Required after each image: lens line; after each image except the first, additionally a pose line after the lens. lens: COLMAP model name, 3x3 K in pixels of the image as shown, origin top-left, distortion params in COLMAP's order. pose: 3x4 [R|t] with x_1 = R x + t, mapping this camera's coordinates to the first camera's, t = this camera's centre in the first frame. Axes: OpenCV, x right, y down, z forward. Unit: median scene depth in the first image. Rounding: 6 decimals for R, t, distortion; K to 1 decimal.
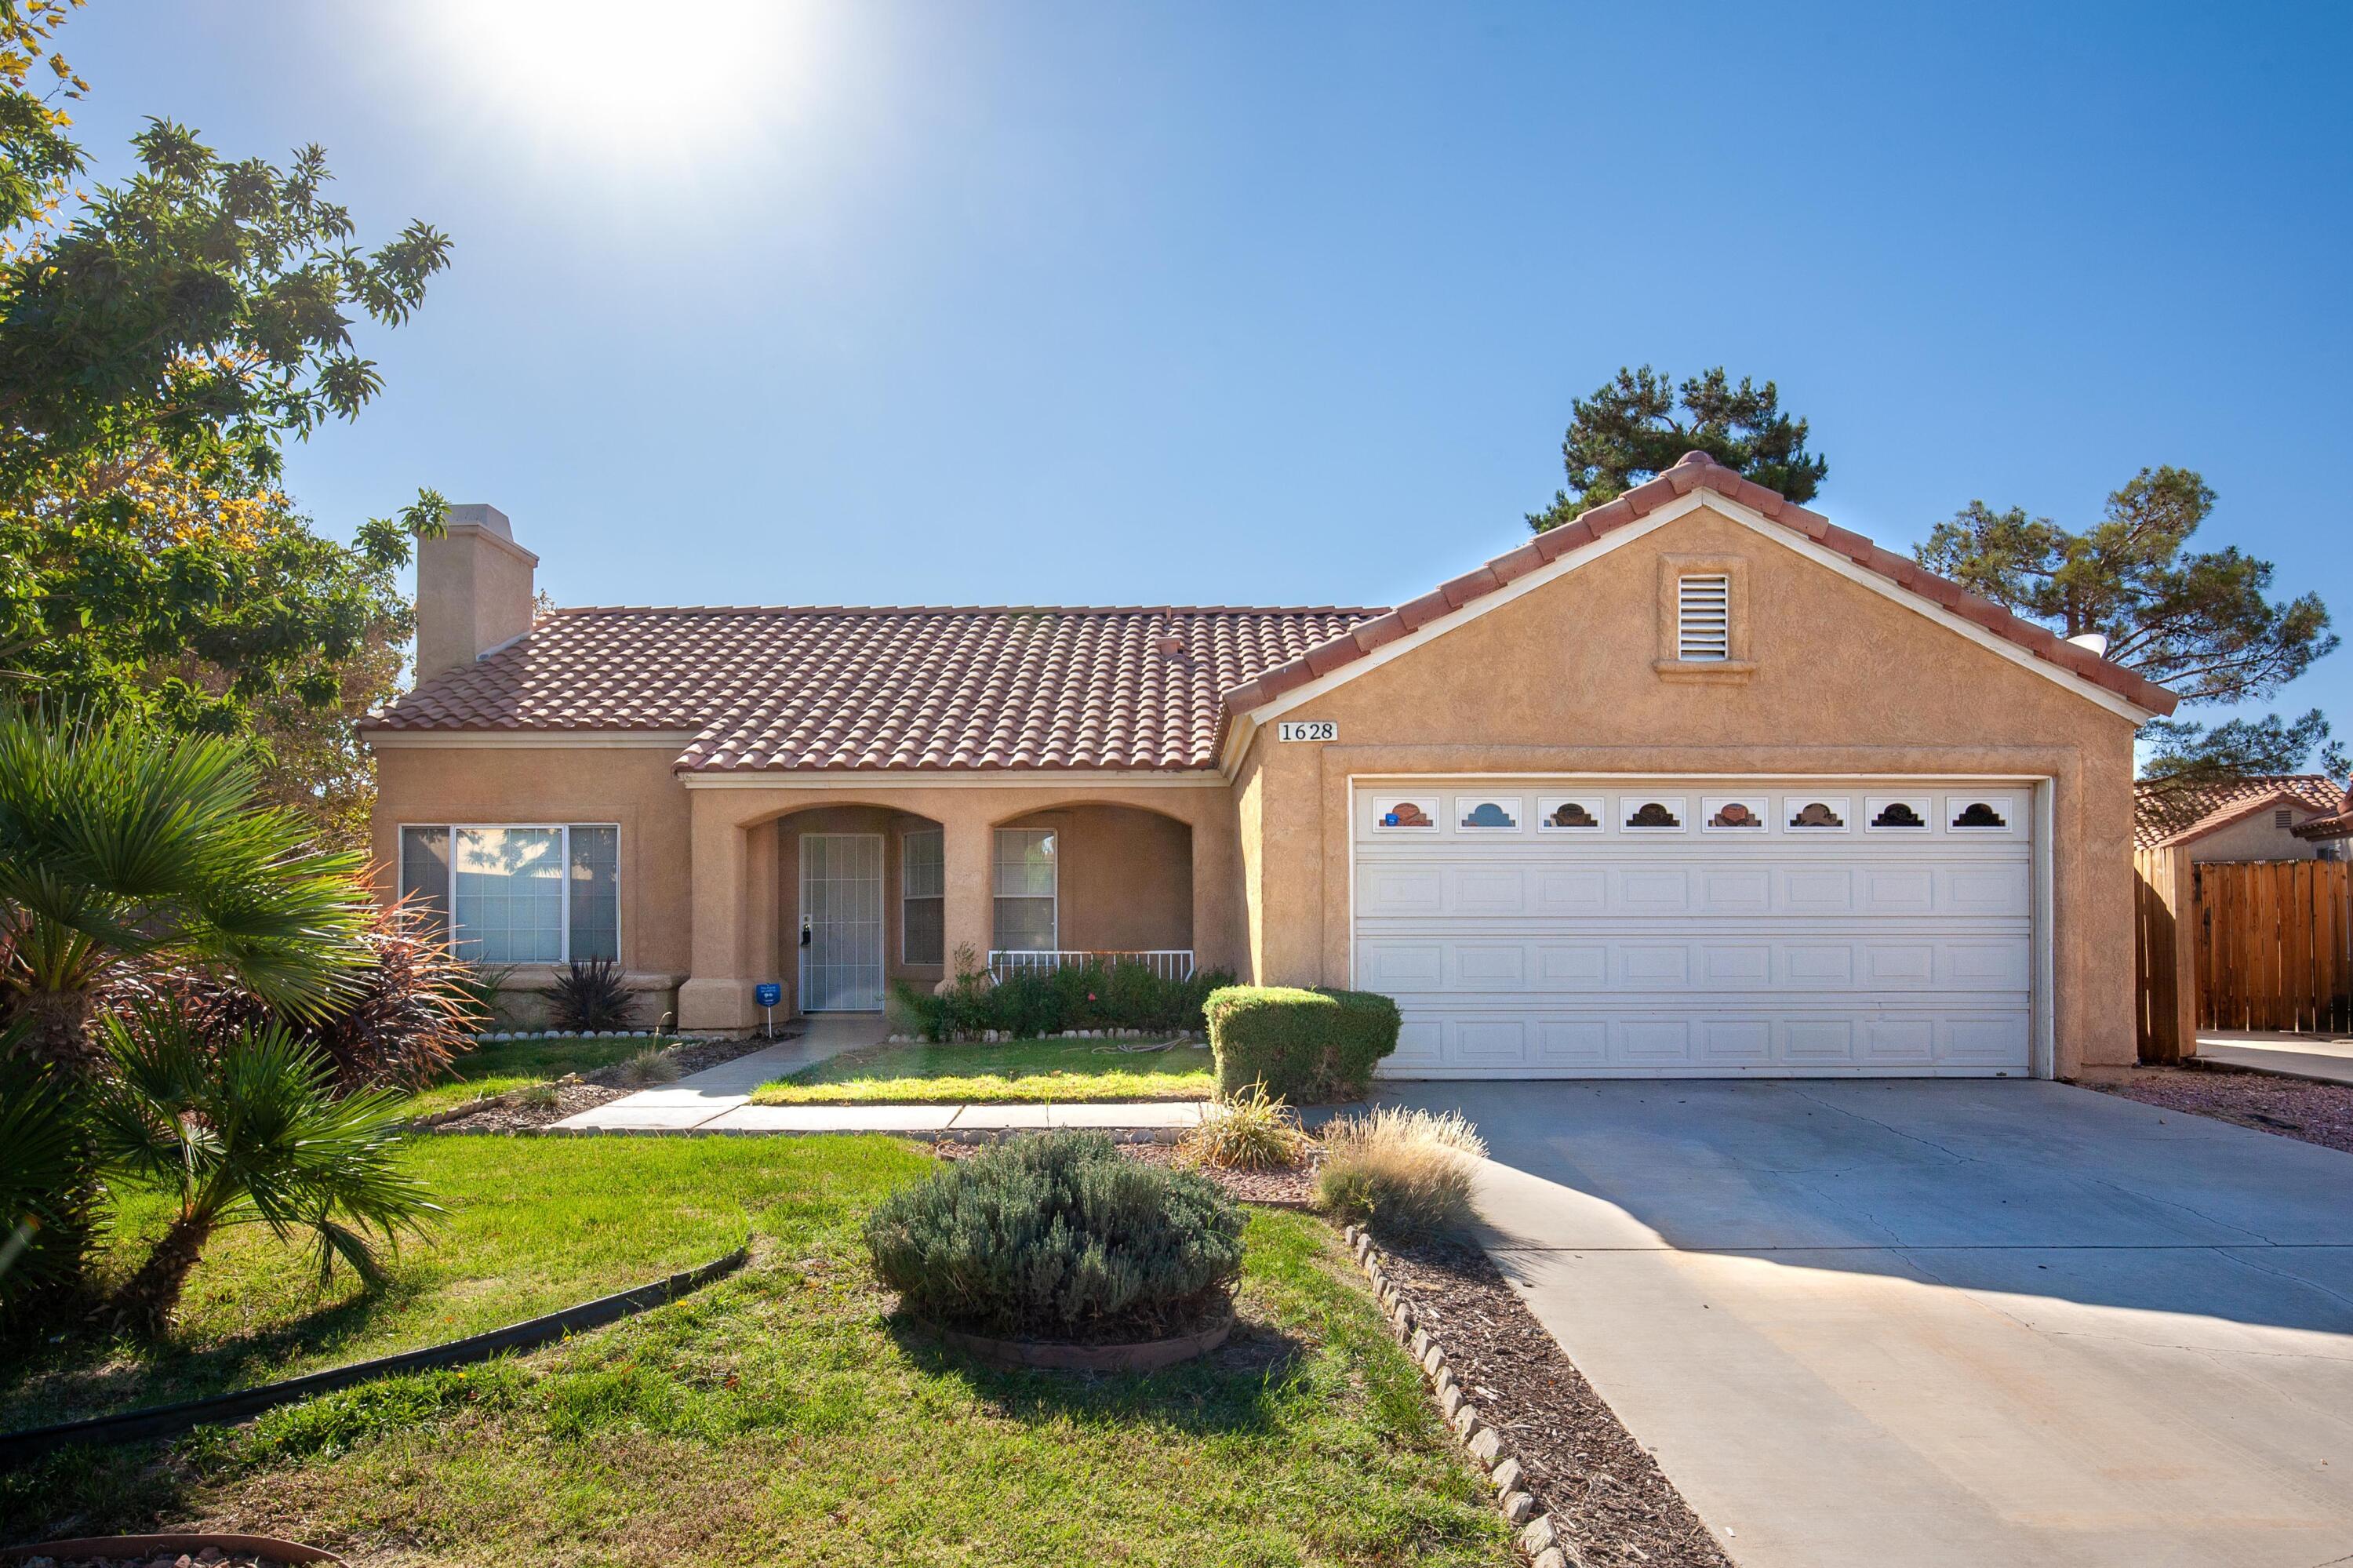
lens RADIAL K [[1306.4, 0, 1178.8], [0, 1306.4, 784.8], [0, 0, 1]] dist [-0.004918, -0.000518]
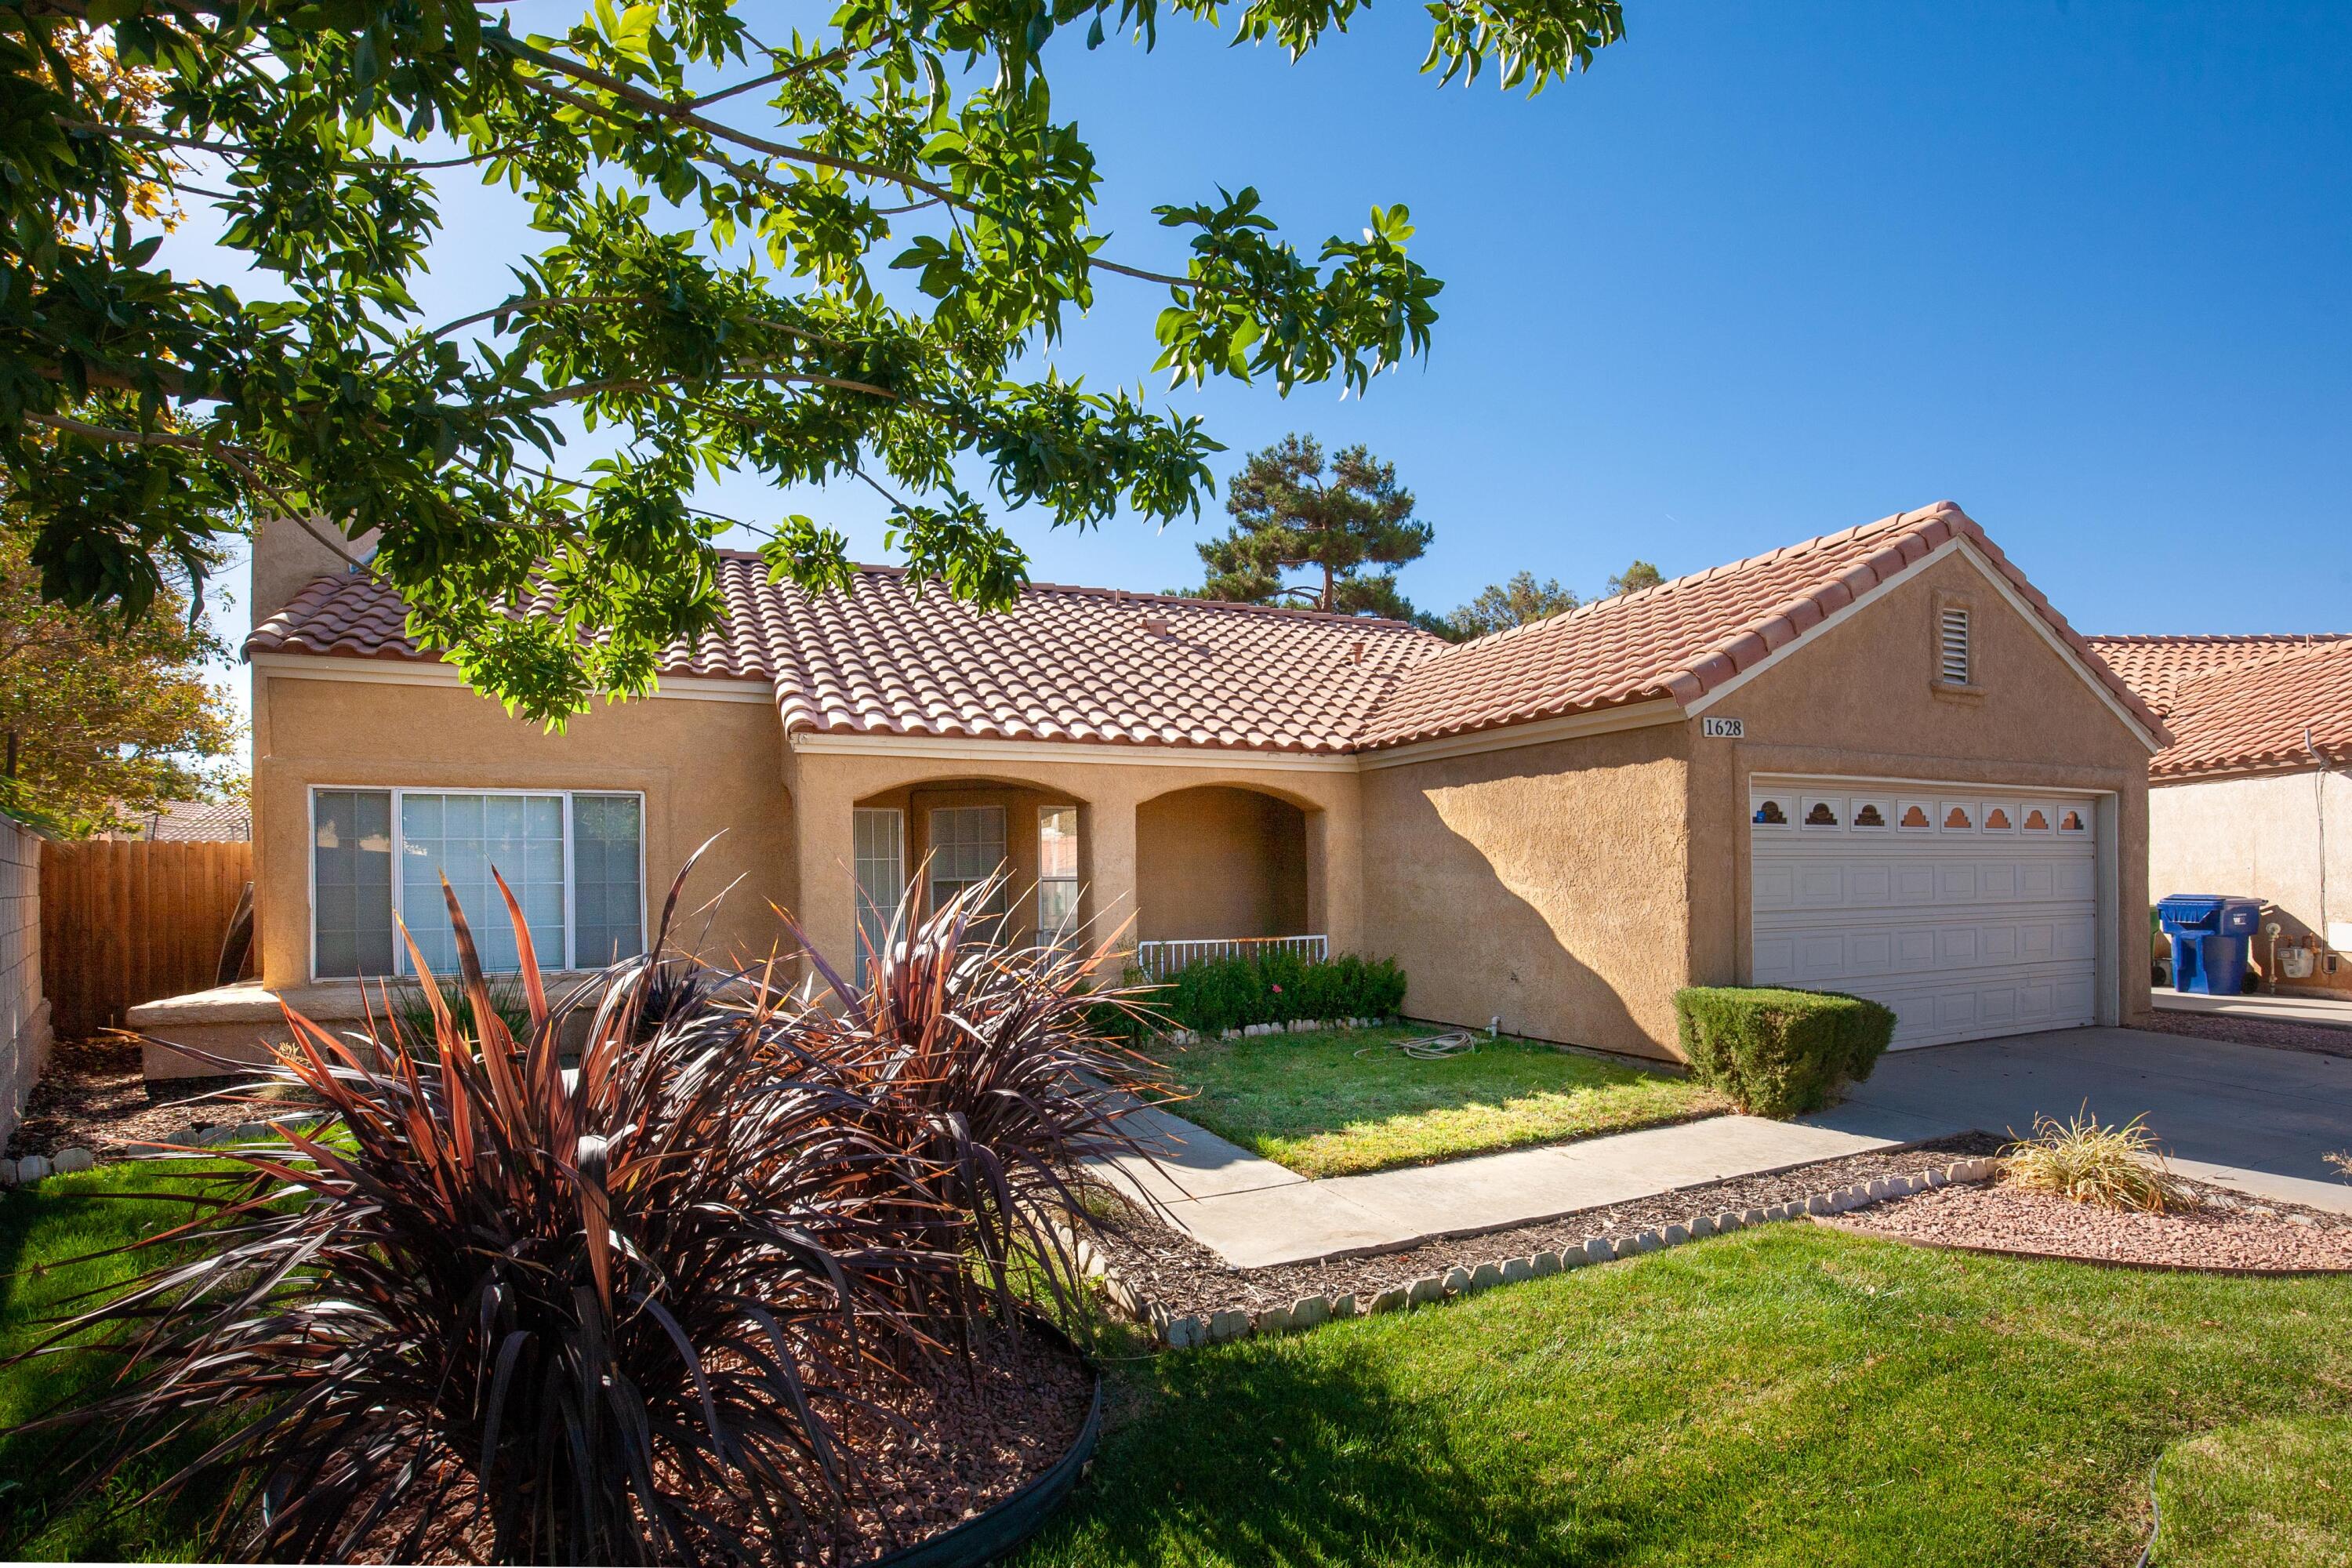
lens RADIAL K [[1084.3, 0, 1174.9], [0, 1084.3, 787.2], [0, 0, 1]] dist [-0.023016, 0.002354]
pose [[0.913989, 0.028578, 0.404731, -0.444490], [-0.037601, 0.999190, 0.014360, 0.006165], [-0.403993, -0.028343, 0.914323, 0.302212]]
